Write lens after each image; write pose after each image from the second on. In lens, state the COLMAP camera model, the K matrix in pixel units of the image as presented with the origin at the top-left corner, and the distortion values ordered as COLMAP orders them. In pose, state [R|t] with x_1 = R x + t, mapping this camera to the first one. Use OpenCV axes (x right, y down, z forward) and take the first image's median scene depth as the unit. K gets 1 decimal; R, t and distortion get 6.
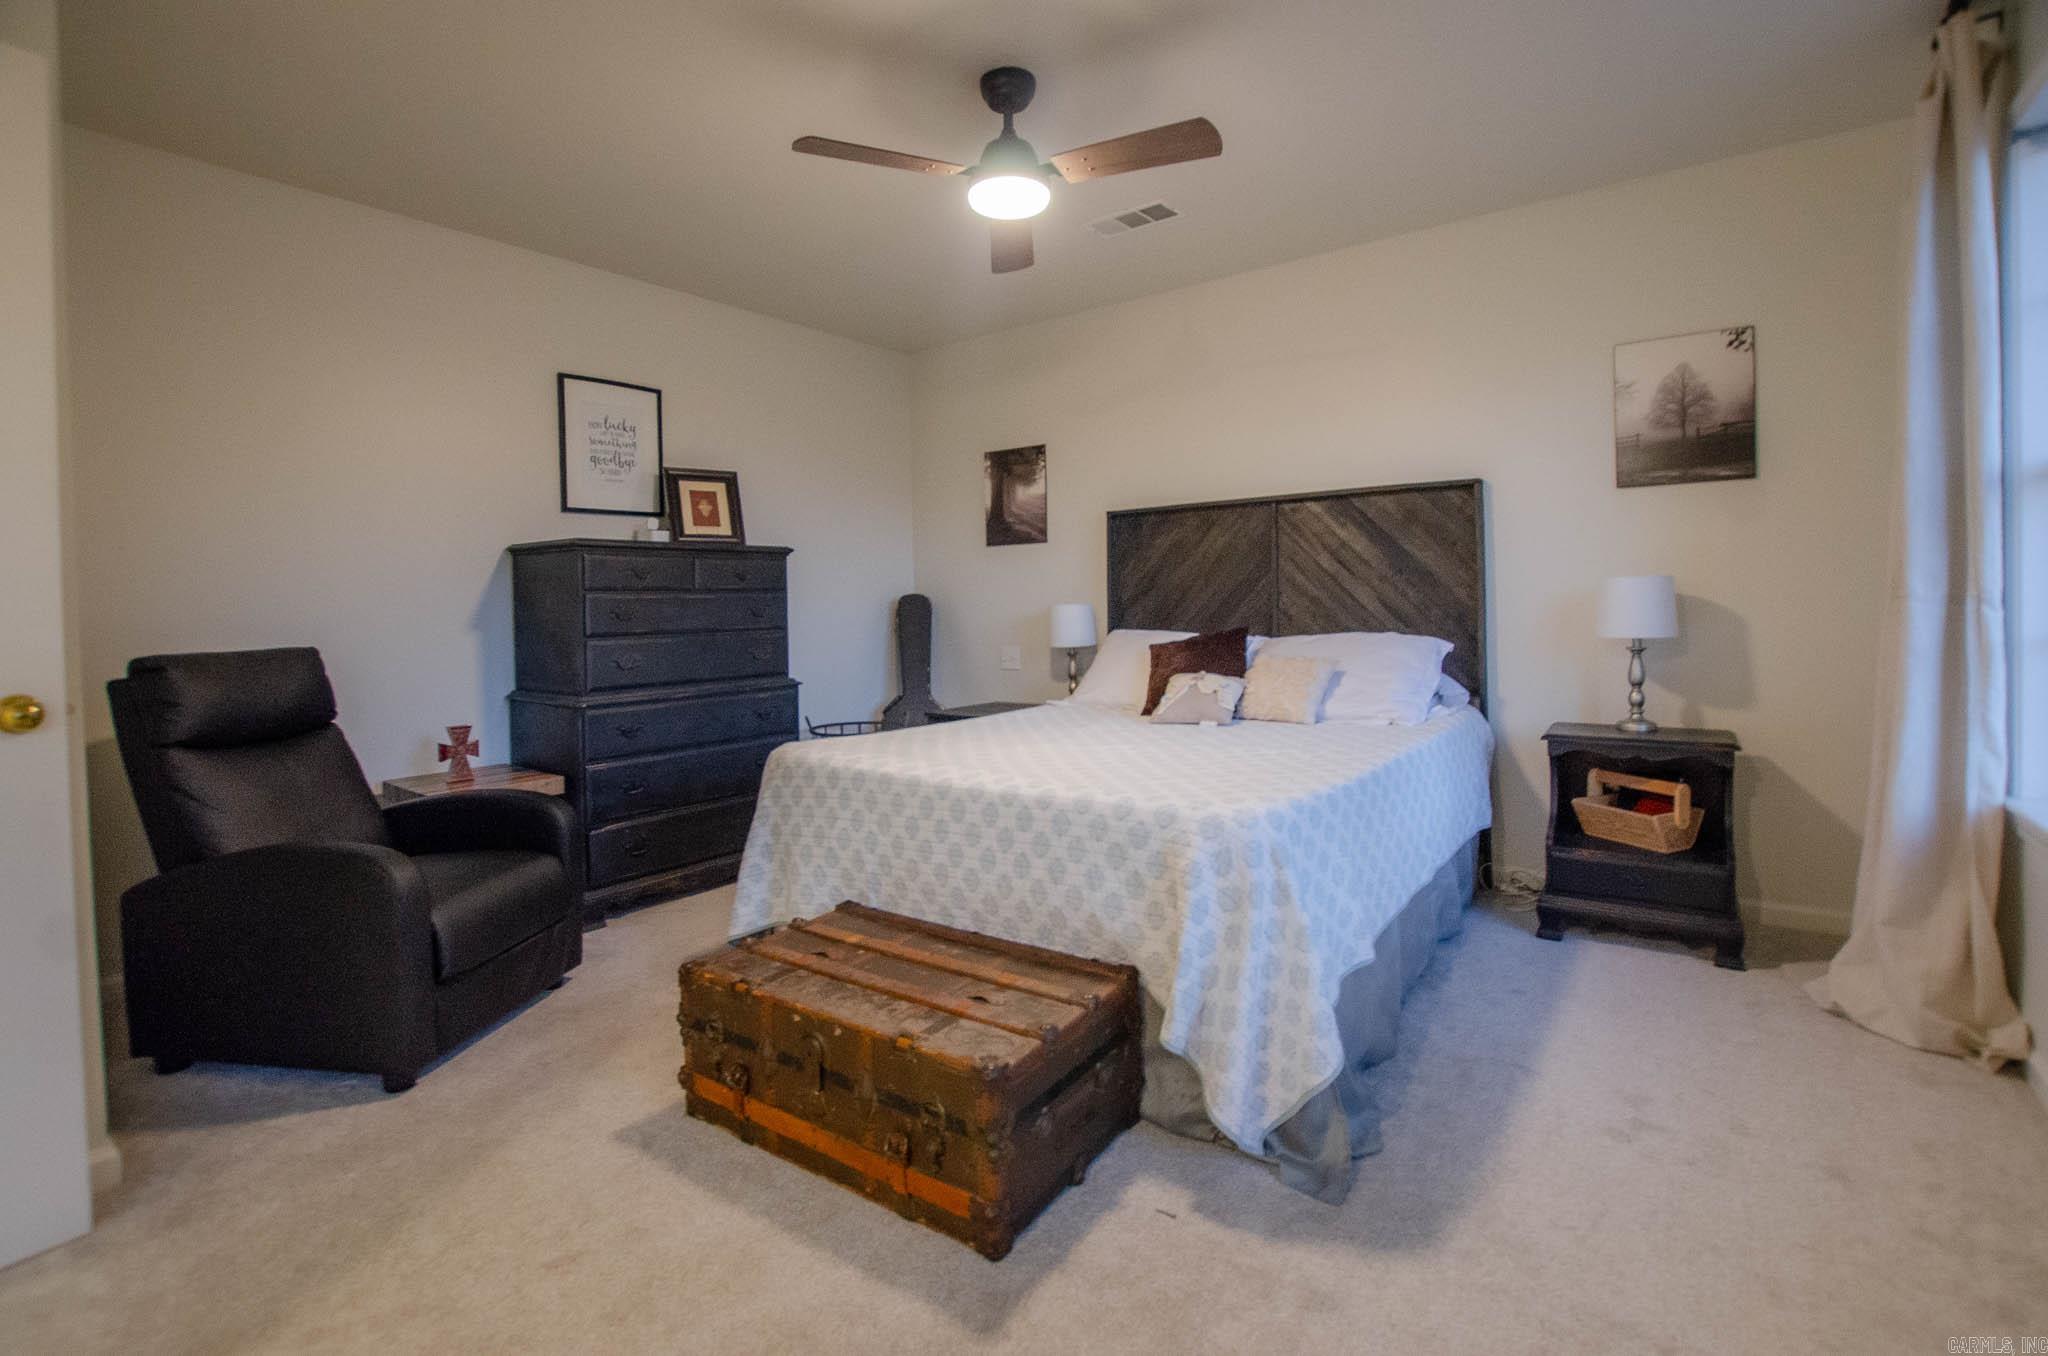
lens RADIAL K [[896.3, 0, 1021.0], [0, 896.3, 630.9], [0, 0, 1]] dist [-0.016673, 0.000551]
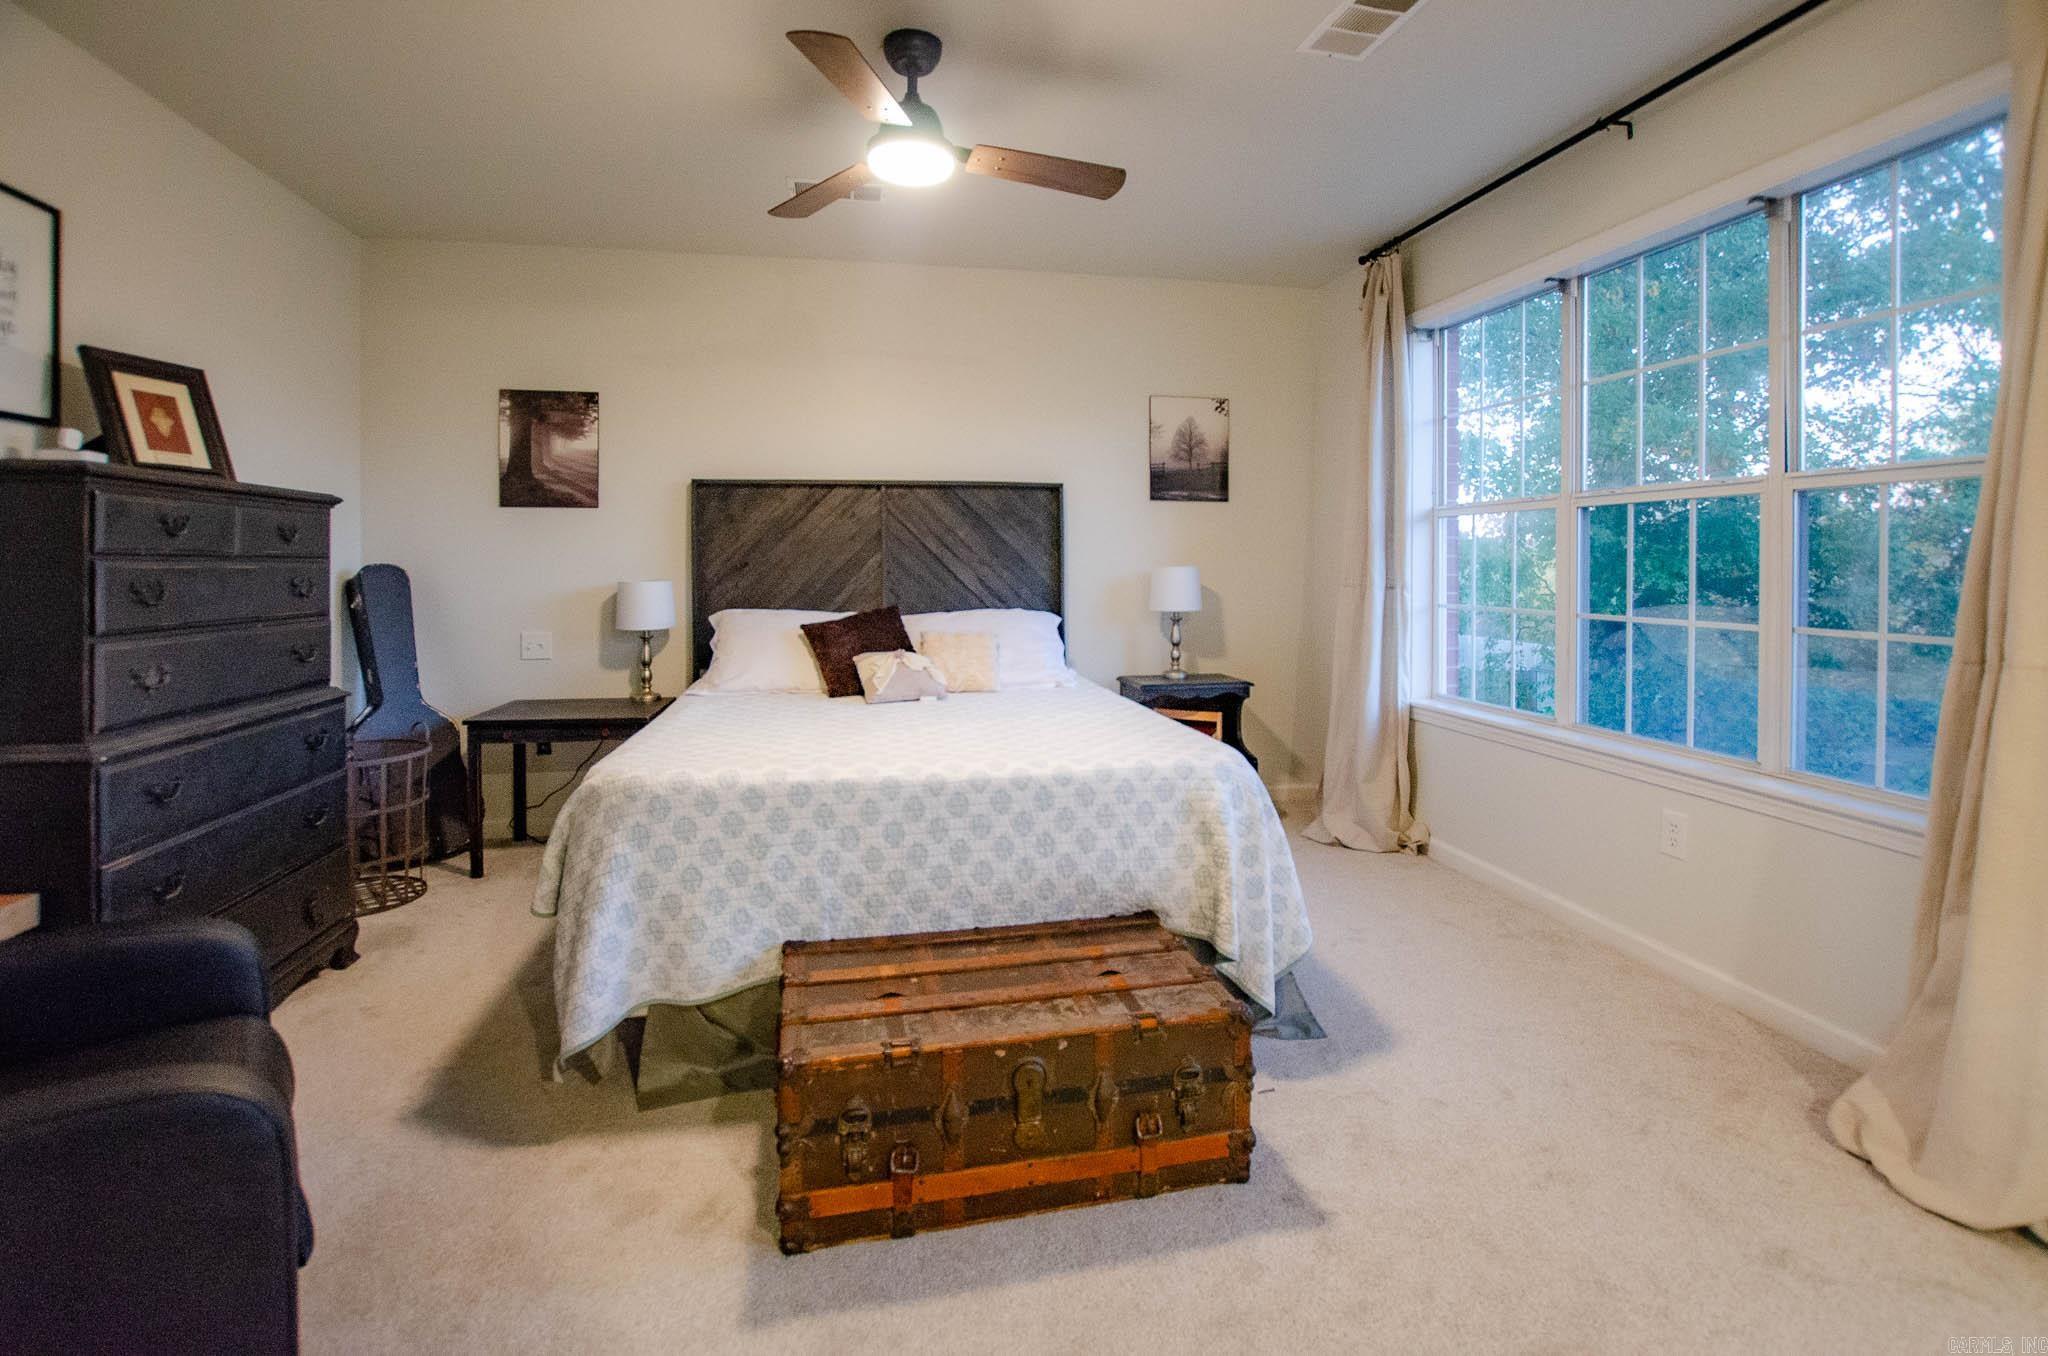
lens RADIAL K [[901.6, 0, 1025.7], [0, 901.6, 589.0], [0, 0, 1]] dist [-0.021701, -0.000083]
pose [[0.695822, 0.002198, 0.718211, -0.473385], [0.010975, 0.999846, -0.013693, -0.009120], [-0.718131, 0.017410, 0.695690, 0.189755]]
